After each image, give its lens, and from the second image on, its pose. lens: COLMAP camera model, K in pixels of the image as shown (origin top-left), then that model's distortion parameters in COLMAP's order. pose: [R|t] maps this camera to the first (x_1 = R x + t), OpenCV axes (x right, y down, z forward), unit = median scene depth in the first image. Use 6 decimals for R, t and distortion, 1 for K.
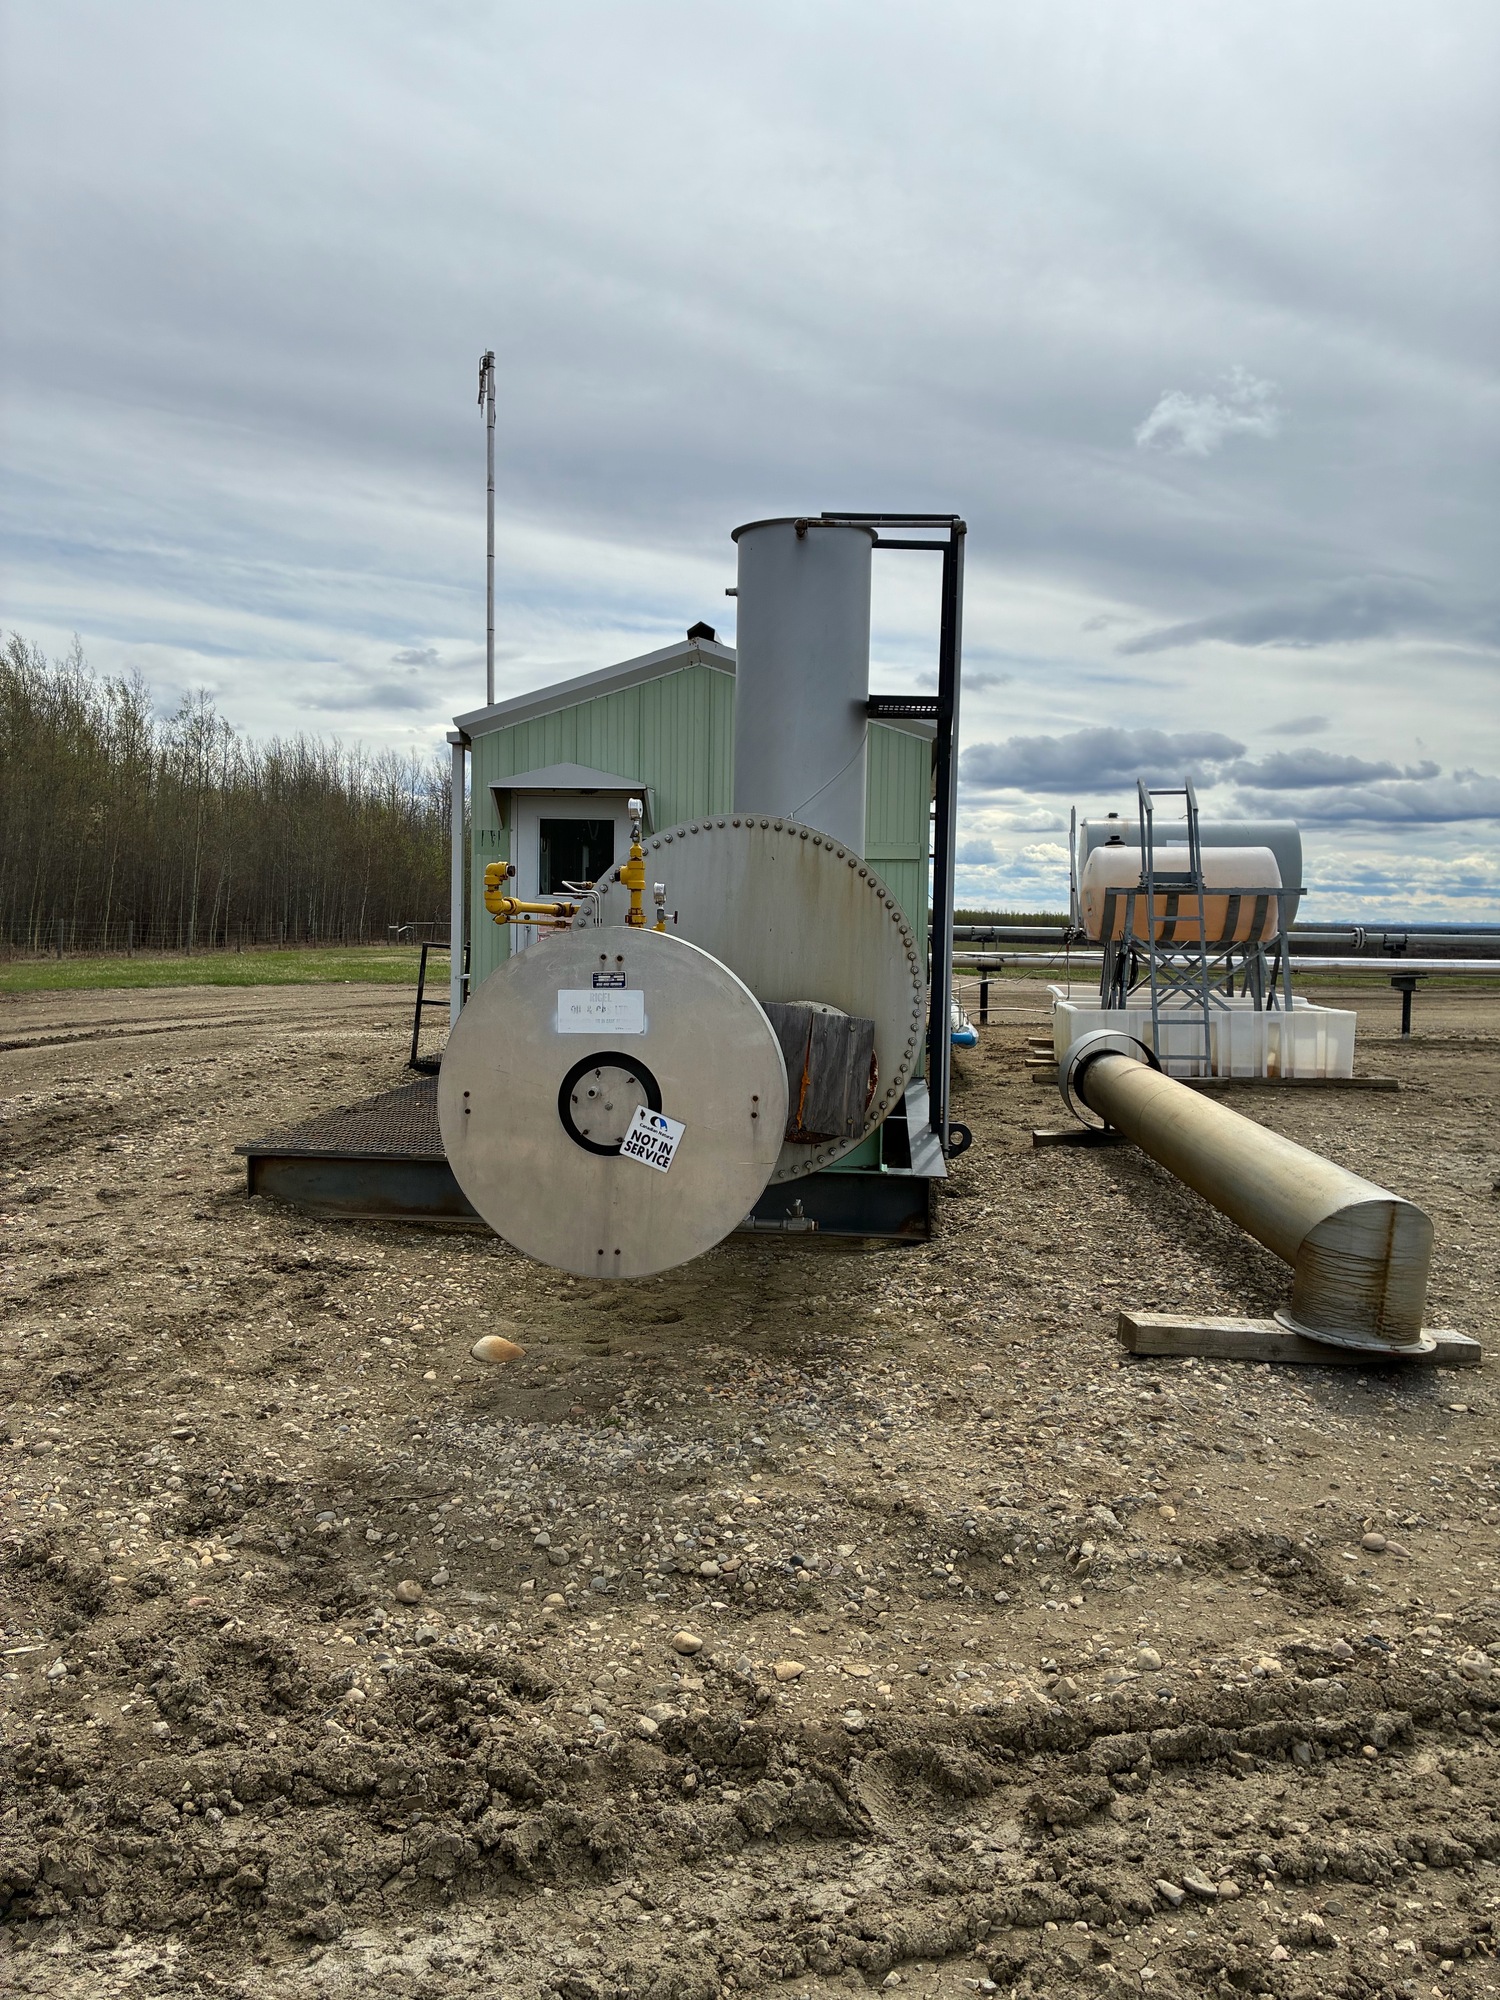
lens RADIAL K [[1492.6, 0, 749.4], [0, 1492.6, 998.7], [0, 0, 1]] dist [0.026205, -0.060957]
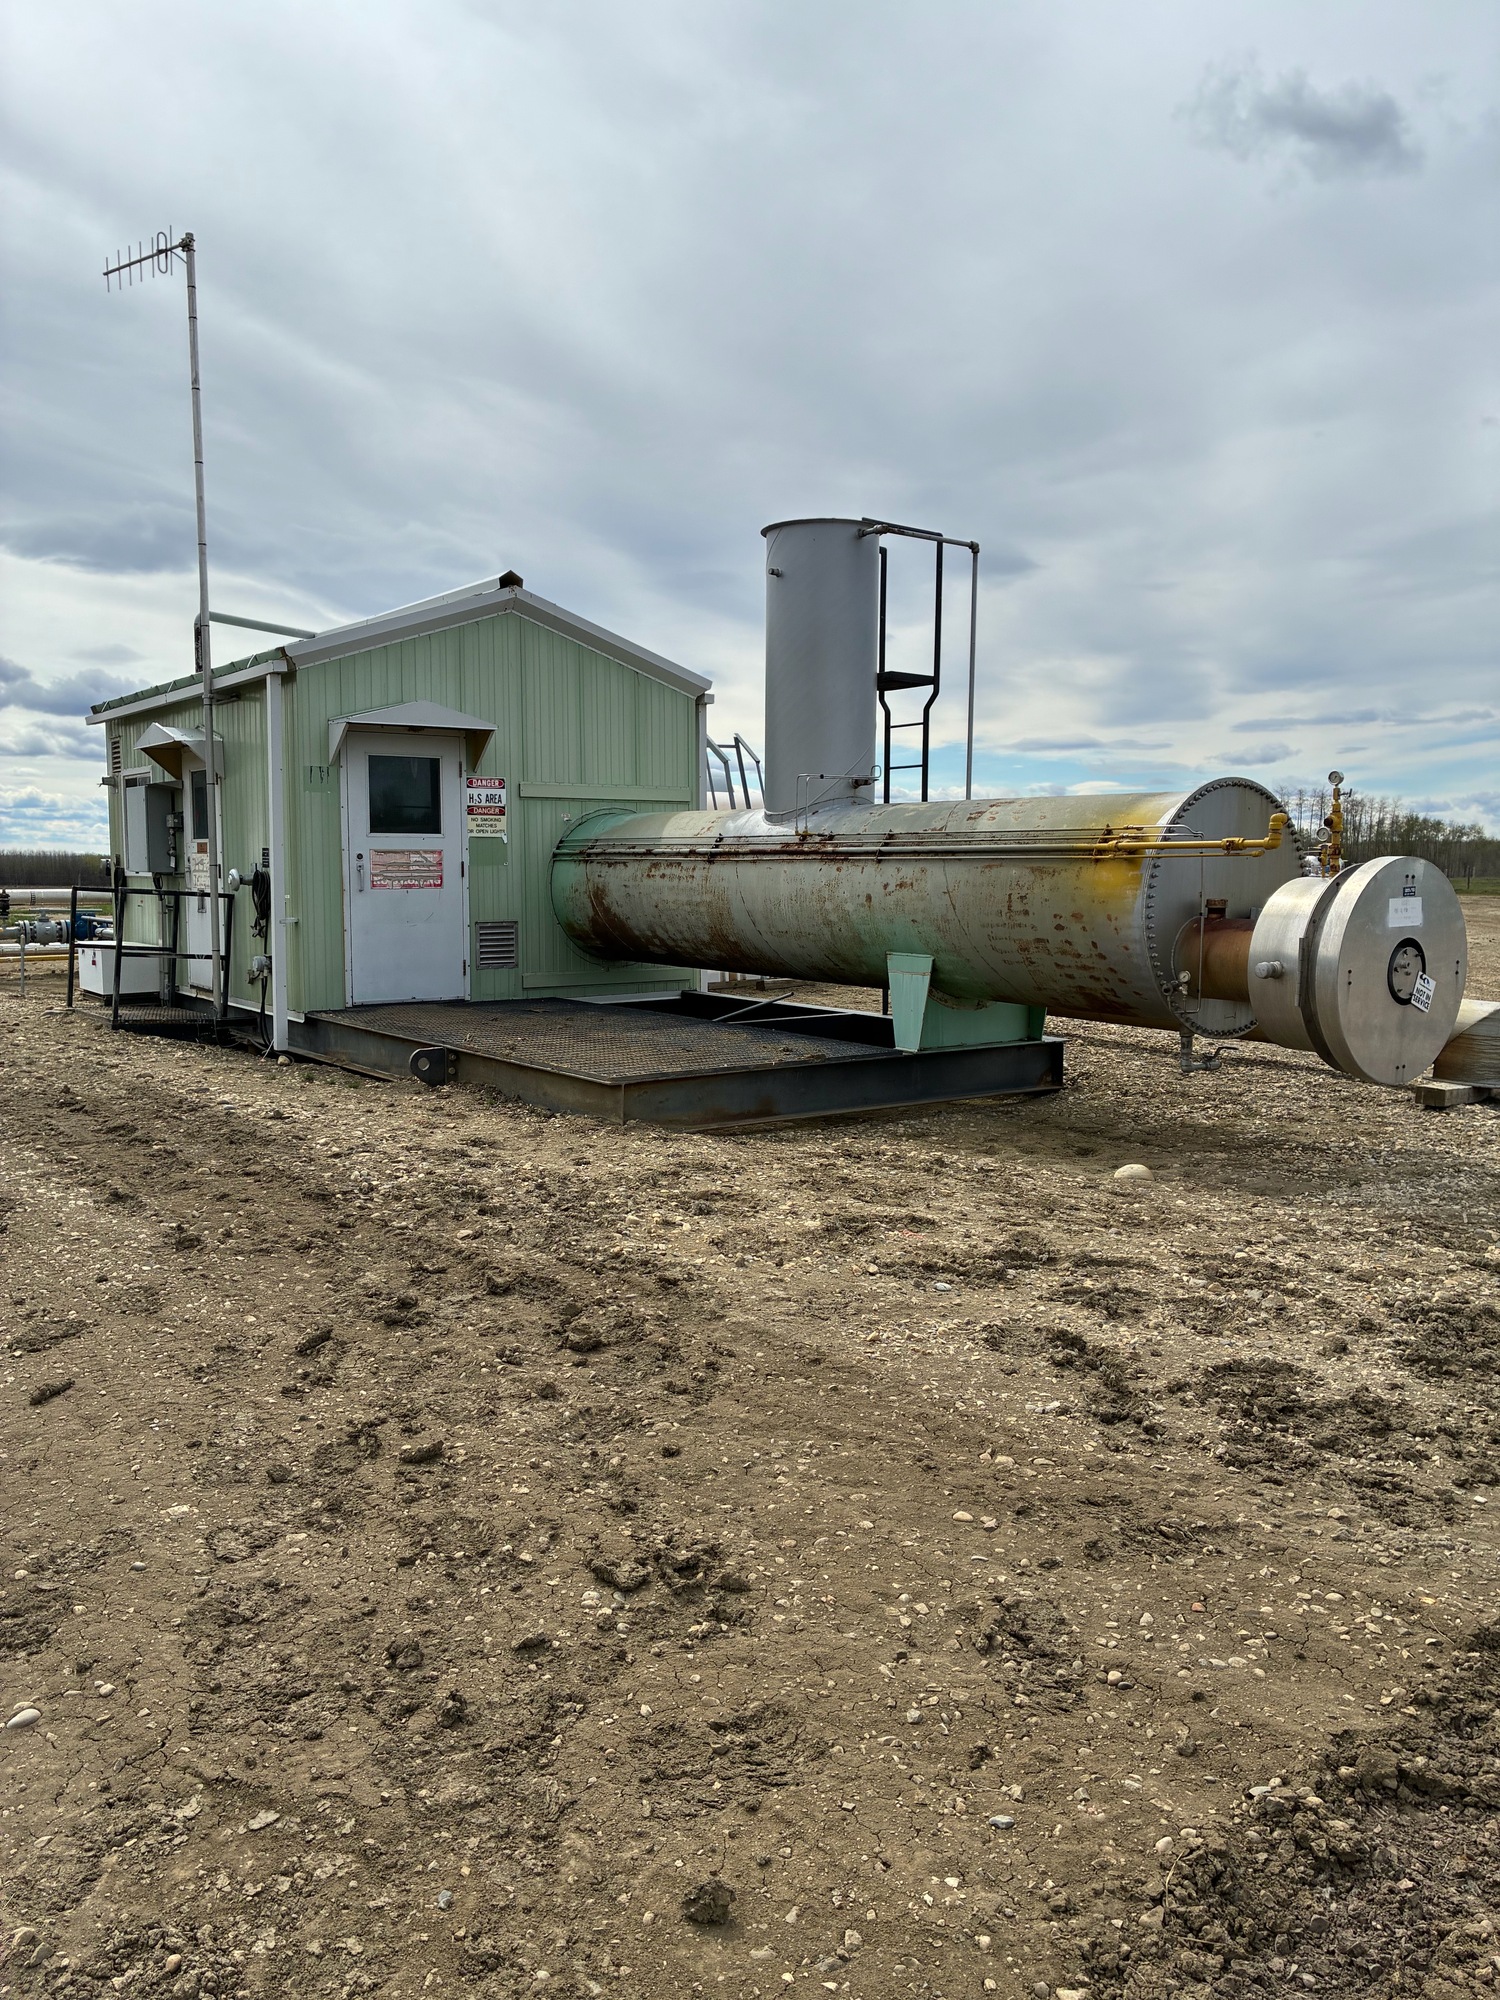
lens RADIAL K [[1492.6, 0, 701.6], [0, 1492.6, 1008.0], [0, 0, 1]] dist [0.026205, -0.060957]
pose [[0.772290, -0.077793, 0.630489, -0.845982], [0.045065, 0.996682, 0.067774, -0.015623], [-0.633670, -0.023928, 0.773234, 0.132928]]
